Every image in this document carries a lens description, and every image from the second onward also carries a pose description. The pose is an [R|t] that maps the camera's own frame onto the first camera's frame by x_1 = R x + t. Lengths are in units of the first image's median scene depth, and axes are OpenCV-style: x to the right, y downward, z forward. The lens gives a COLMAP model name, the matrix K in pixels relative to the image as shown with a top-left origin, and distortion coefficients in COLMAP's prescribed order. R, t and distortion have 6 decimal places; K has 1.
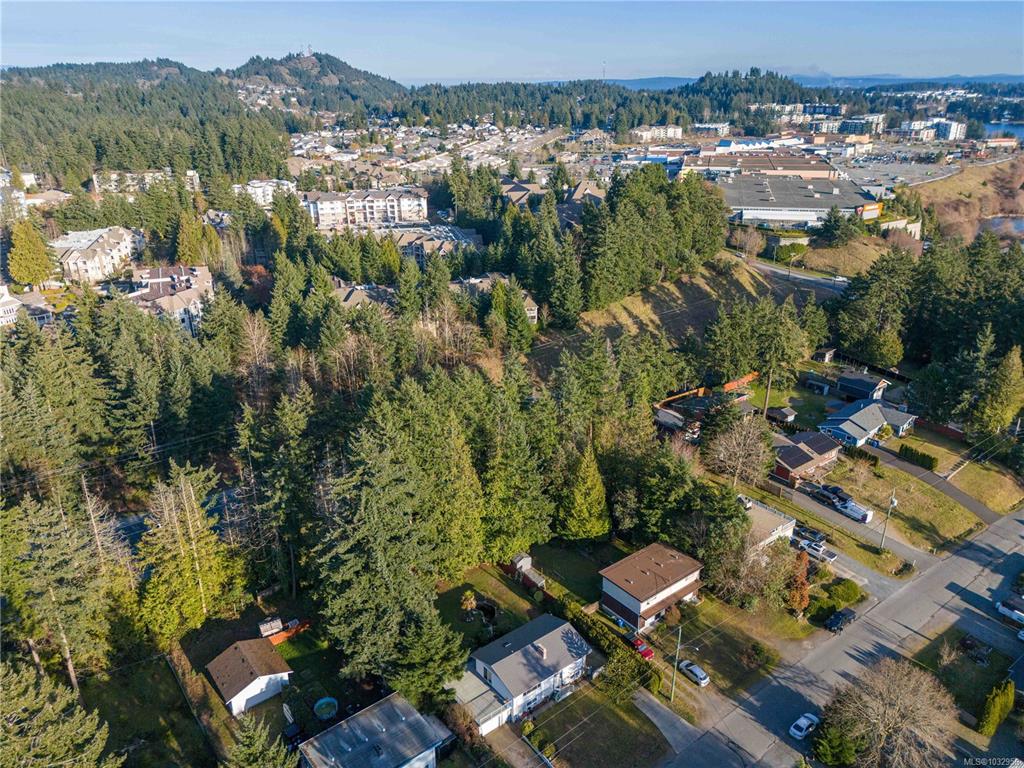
lens RADIAL K [[751.1, 0, 512.0], [0, 751.1, 384.0], [0, 0, 1]] dist [0.066317, -0.057555]
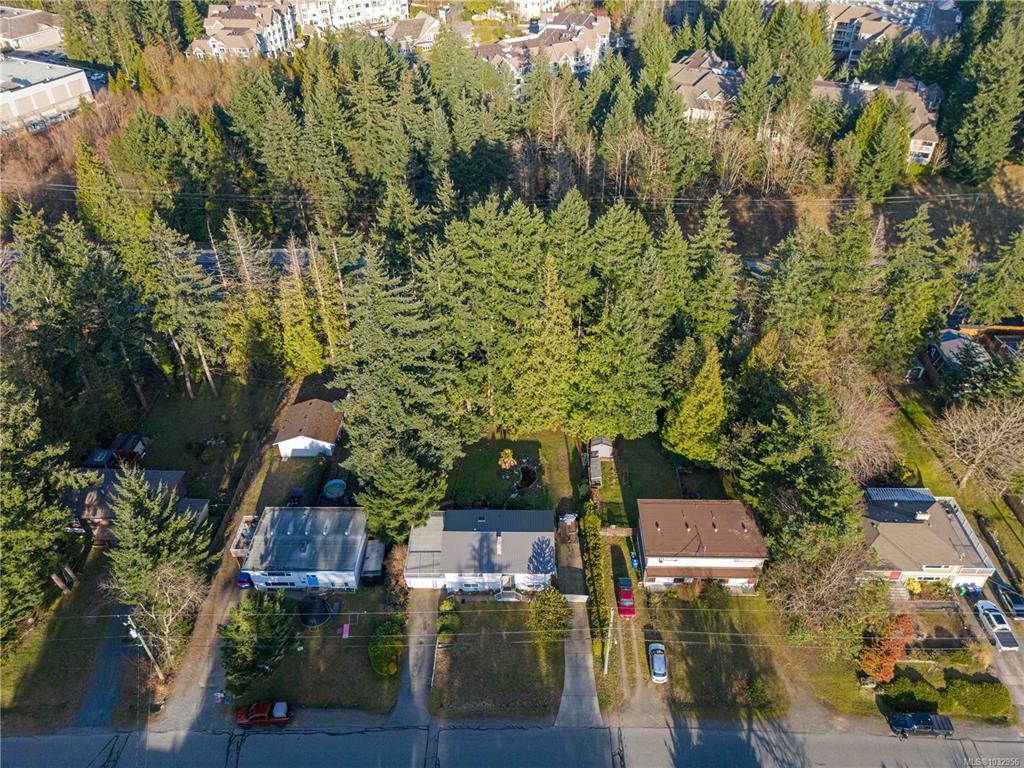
lens RADIAL K [[732.3, 0, 508.9], [0, 732.3, 402.6], [0, 0, 1]] dist [0.068394, -0.071290]
pose [[0.770403, 0.400844, -0.495786, 0.336046], [-0.226201, 0.898894, 0.375263, -0.103666], [0.596081, -0.176957, 0.783182, 0.293851]]
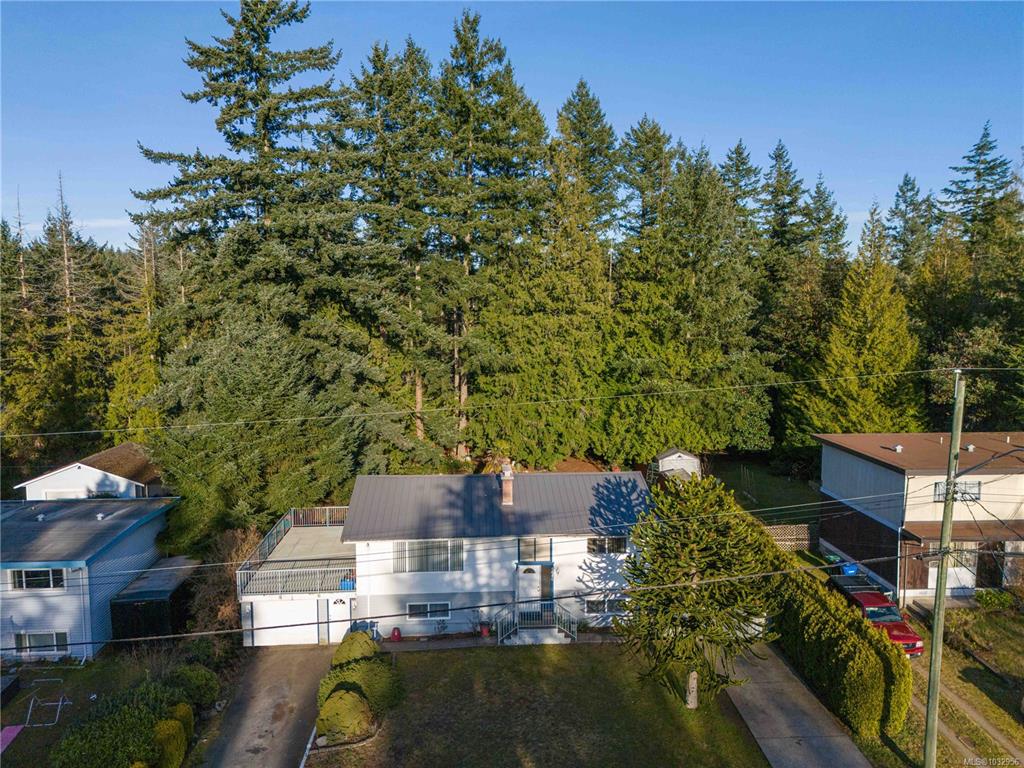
lens RADIAL K [[751.1, 0, 512.0], [0, 751.1, 384.0], [0, 0, 1]] dist [0.066317, -0.057555]
pose [[0.821084, 0.069765, -0.566528, 0.187541], [-0.219797, 0.954614, -0.201001, 0.309498], [0.526792, 0.289560, 0.799153, 0.589078]]
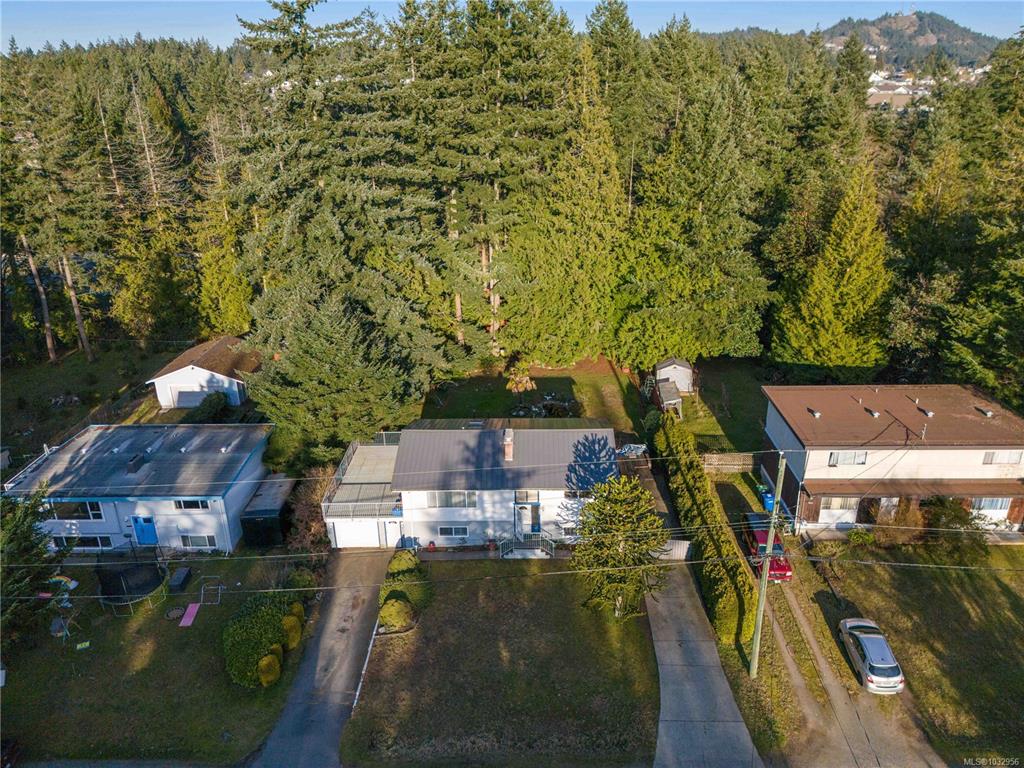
lens RADIAL K [[751.1, 0, 512.0], [0, 751.1, 384.0], [0, 0, 1]] dist [0.066317, -0.057555]
pose [[0.769034, 0.239430, -0.592671, 0.248685], [-0.227830, 0.968974, 0.095824, 0.223938], [0.597227, 0.061337, 0.799724, 0.518222]]
